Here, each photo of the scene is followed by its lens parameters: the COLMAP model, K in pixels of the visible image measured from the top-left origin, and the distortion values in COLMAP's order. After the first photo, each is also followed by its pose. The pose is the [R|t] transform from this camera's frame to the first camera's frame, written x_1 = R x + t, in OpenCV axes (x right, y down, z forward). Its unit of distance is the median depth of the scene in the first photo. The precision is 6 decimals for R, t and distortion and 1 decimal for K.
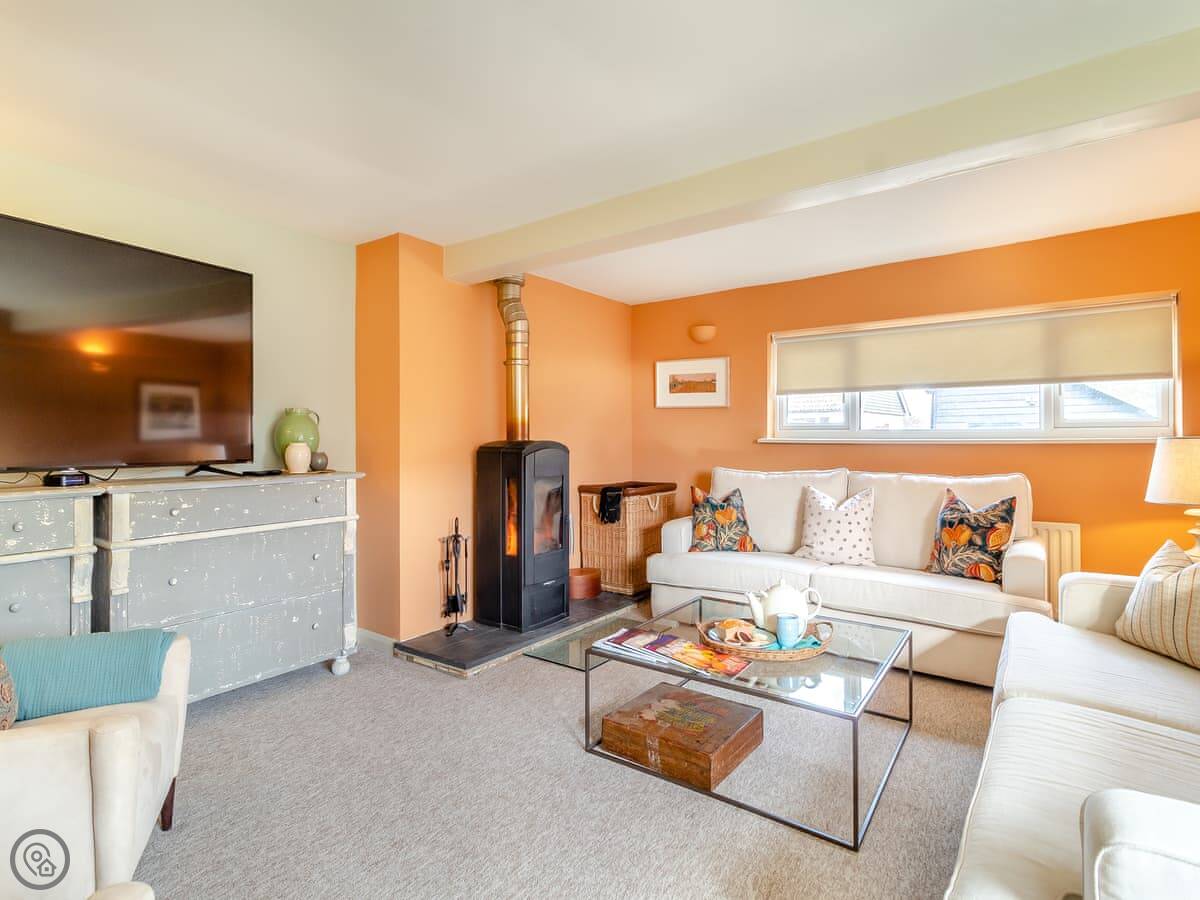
lens RADIAL K [[644.5, 0, 610.2], [0, 644.5, 434.3], [0, 0, 1]] dist [-0.001175, 0.000055]
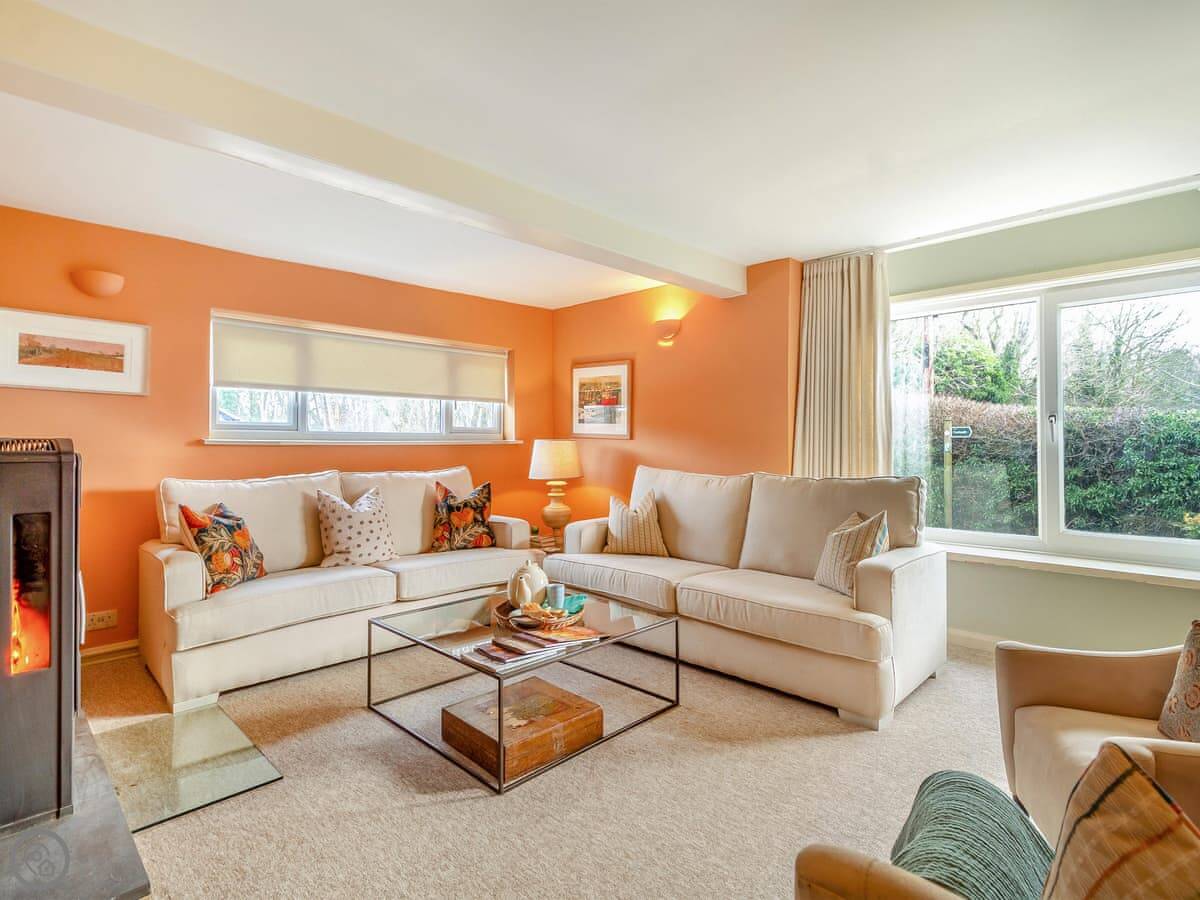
lens RADIAL K [[644.5, 0, 610.2], [0, 644.5, 434.3], [0, 0, 1]] dist [-0.001175, 0.000055]
pose [[0.101054, 0.017182, 0.994733, -0.611354], [-0.002566, 0.999852, -0.017010, 0.015467], [-0.994878, -0.000833, 0.101083, 0.526065]]
